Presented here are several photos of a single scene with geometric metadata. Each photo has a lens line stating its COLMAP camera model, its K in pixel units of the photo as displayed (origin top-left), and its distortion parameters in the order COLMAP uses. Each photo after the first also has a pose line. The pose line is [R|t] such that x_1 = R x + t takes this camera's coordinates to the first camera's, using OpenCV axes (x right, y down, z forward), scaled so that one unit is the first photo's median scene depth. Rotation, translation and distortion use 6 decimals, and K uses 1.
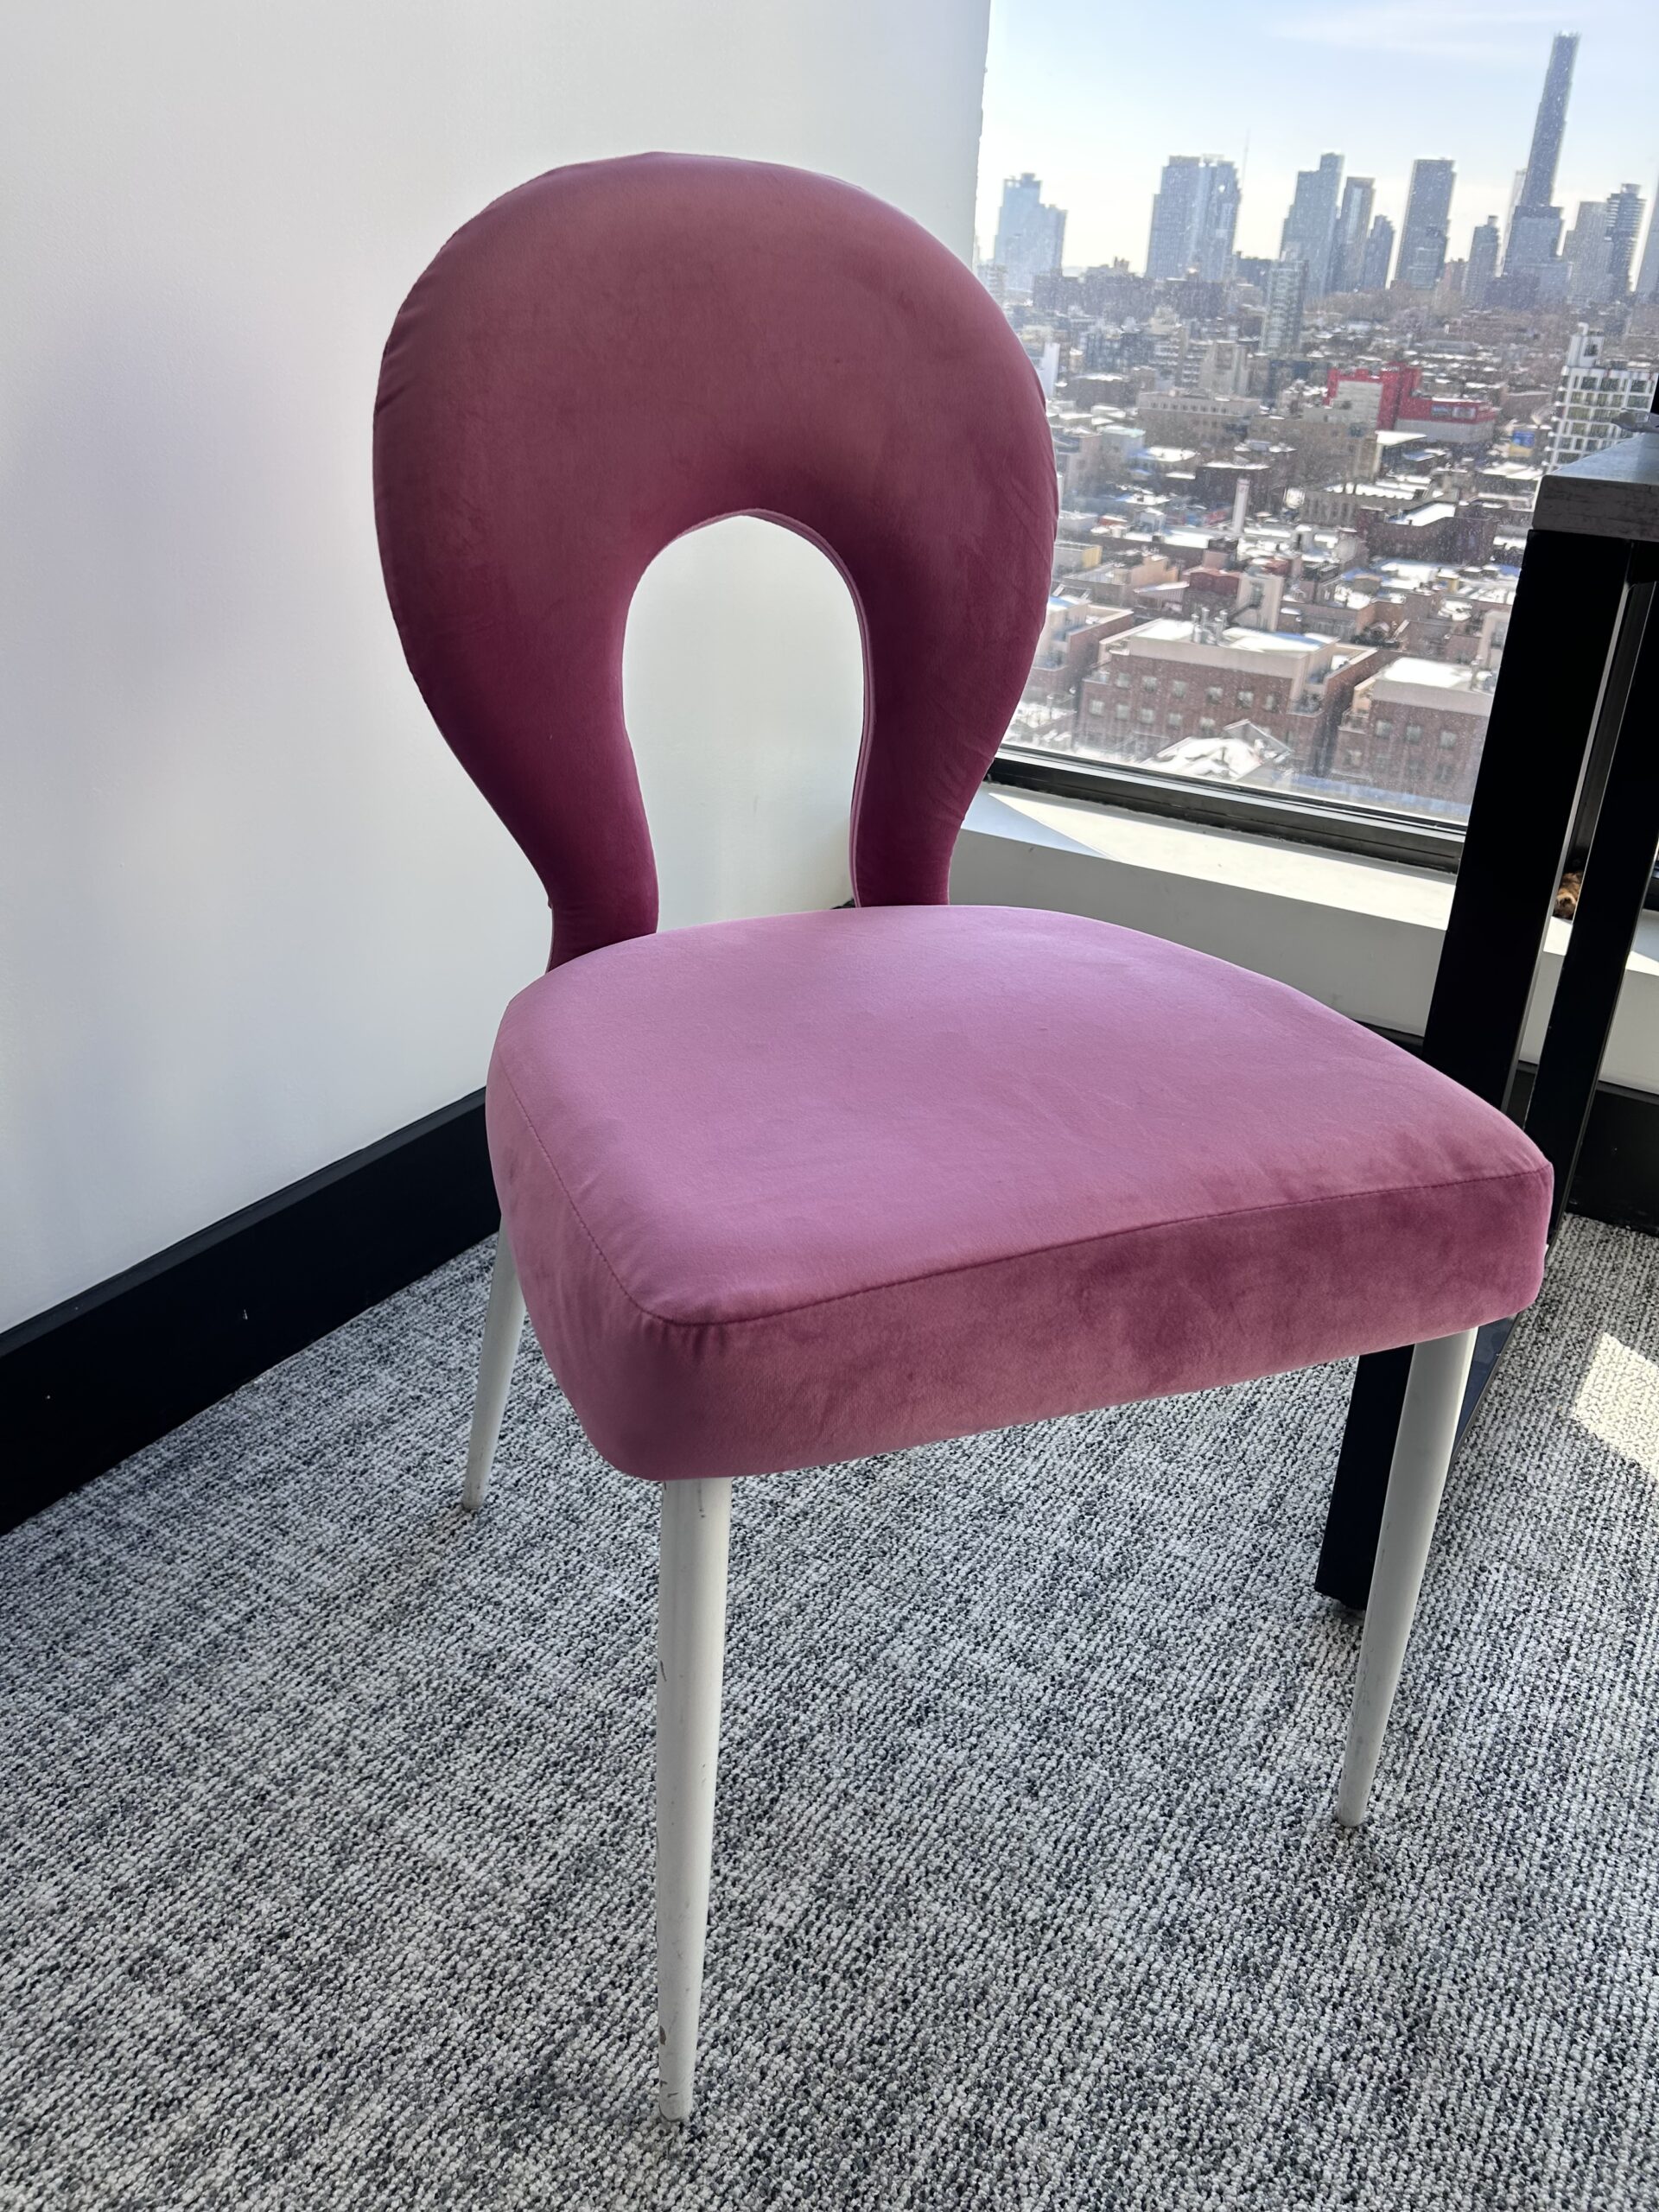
lens RADIAL K [[1669.5, 0, 842.3], [0, 1669.5, 1118.7], [0, 0, 1]] dist [0.037642, -0.047025]
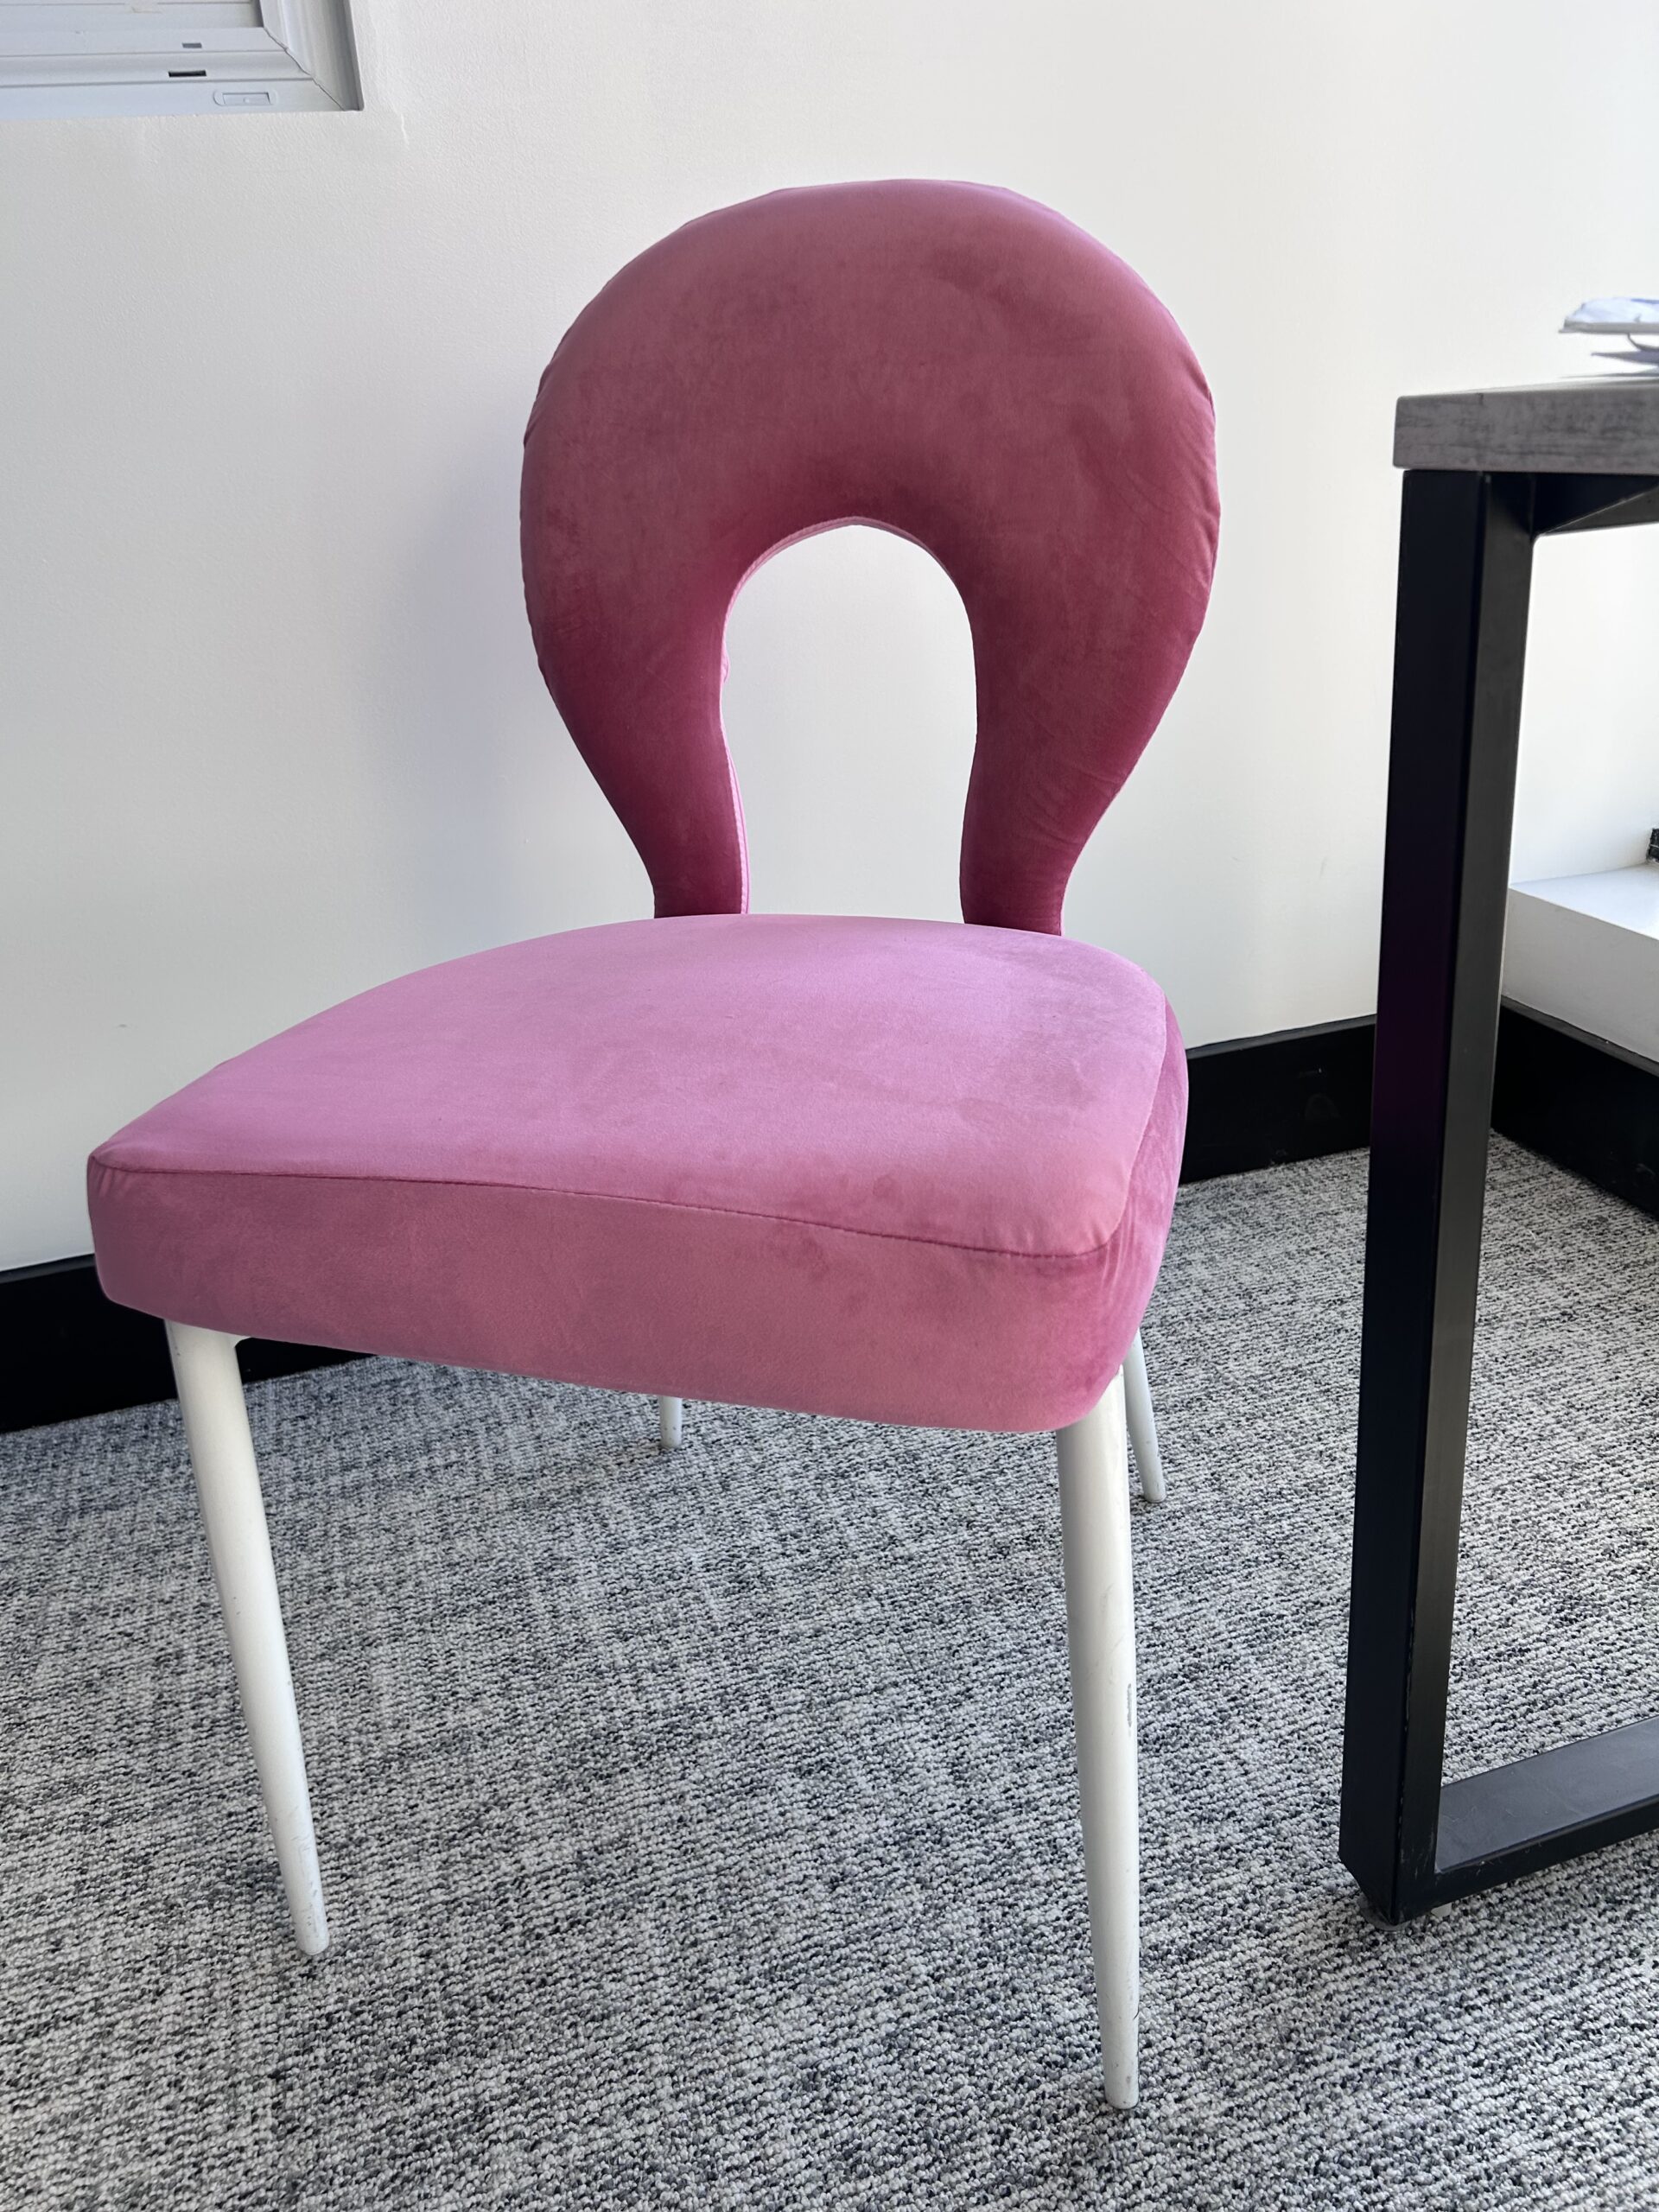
lens RADIAL K [[1669.5, 0, 843.8], [0, 1669.5, 1113.2], [0, 0, 1]] dist [0.037642, -0.047025]
pose [[0.757339, 0.166827, -0.631353, 0.678905], [-0.208191, 0.978049, 0.008701, -0.018555], [0.618946, 0.124852, 0.775447, 0.266649]]
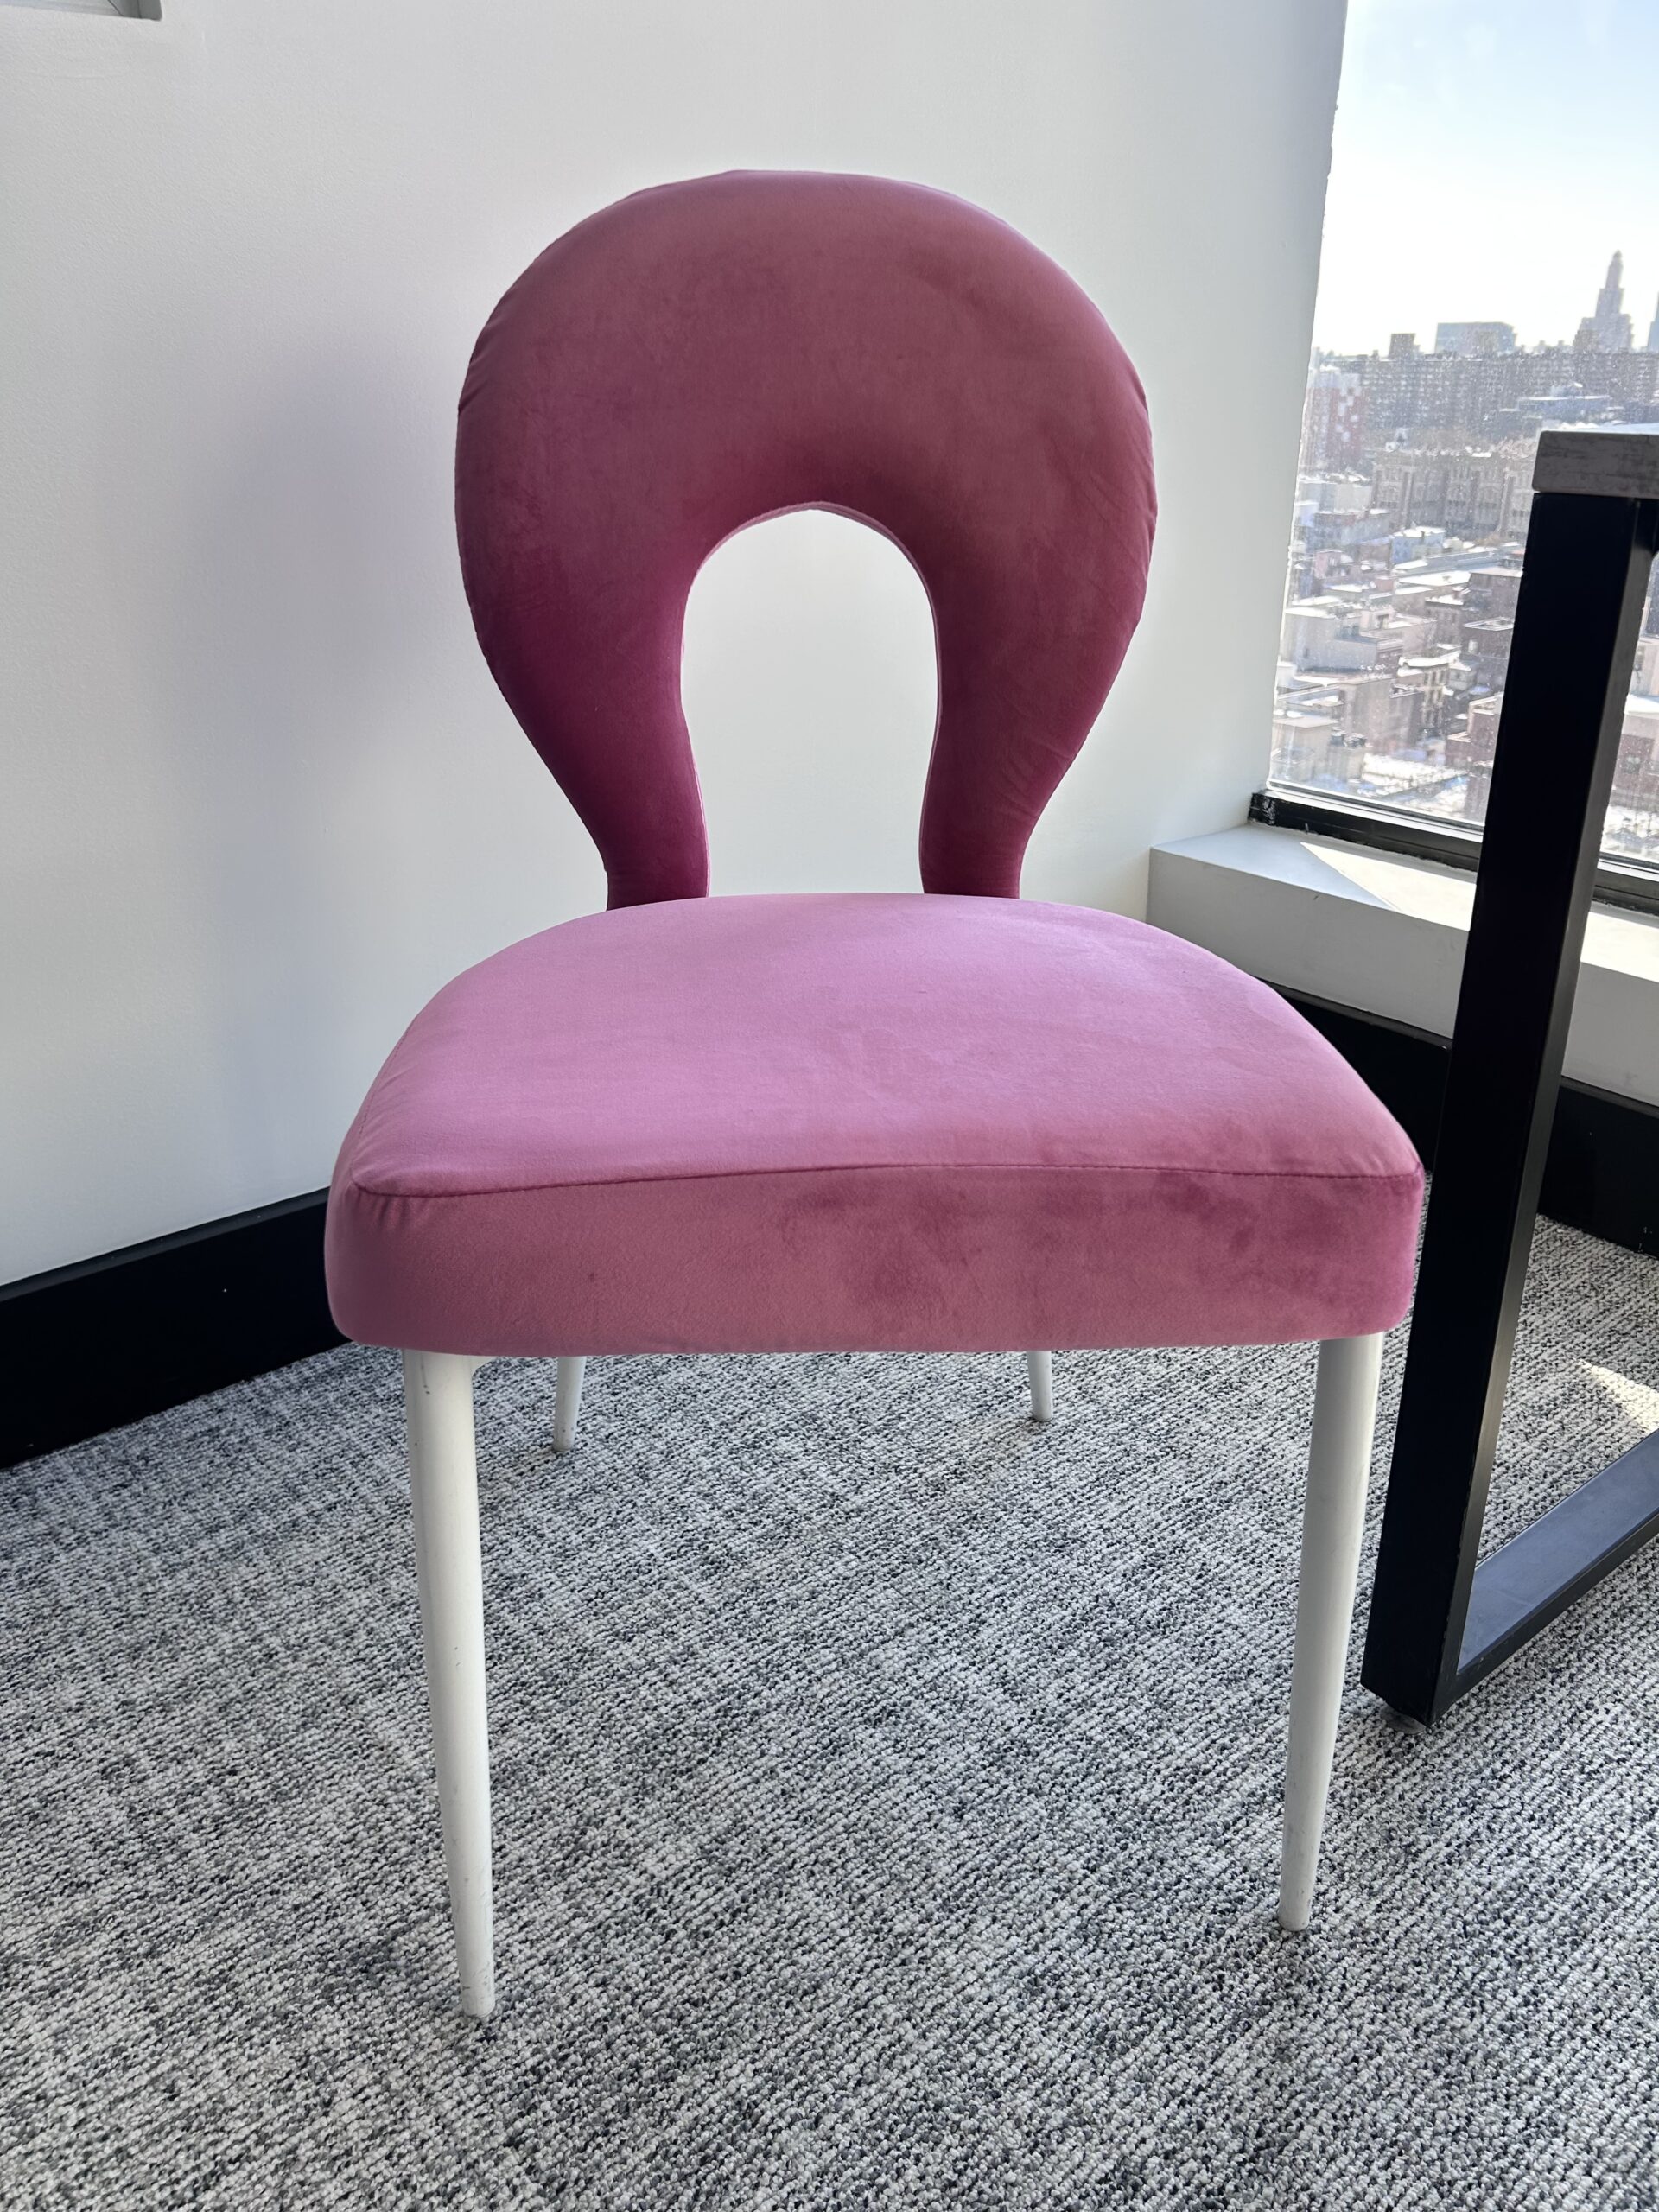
lens RADIAL K [[1669.5, 0, 846.7], [0, 1669.5, 1115.5], [0, 0, 1]] dist [0.037642, -0.047025]
pose [[0.945747, 0.096730, -0.310171, 0.339482], [-0.113313, 0.992912, -0.035856, 0.051875], [0.304504, 0.069057, 0.950004, 0.047544]]
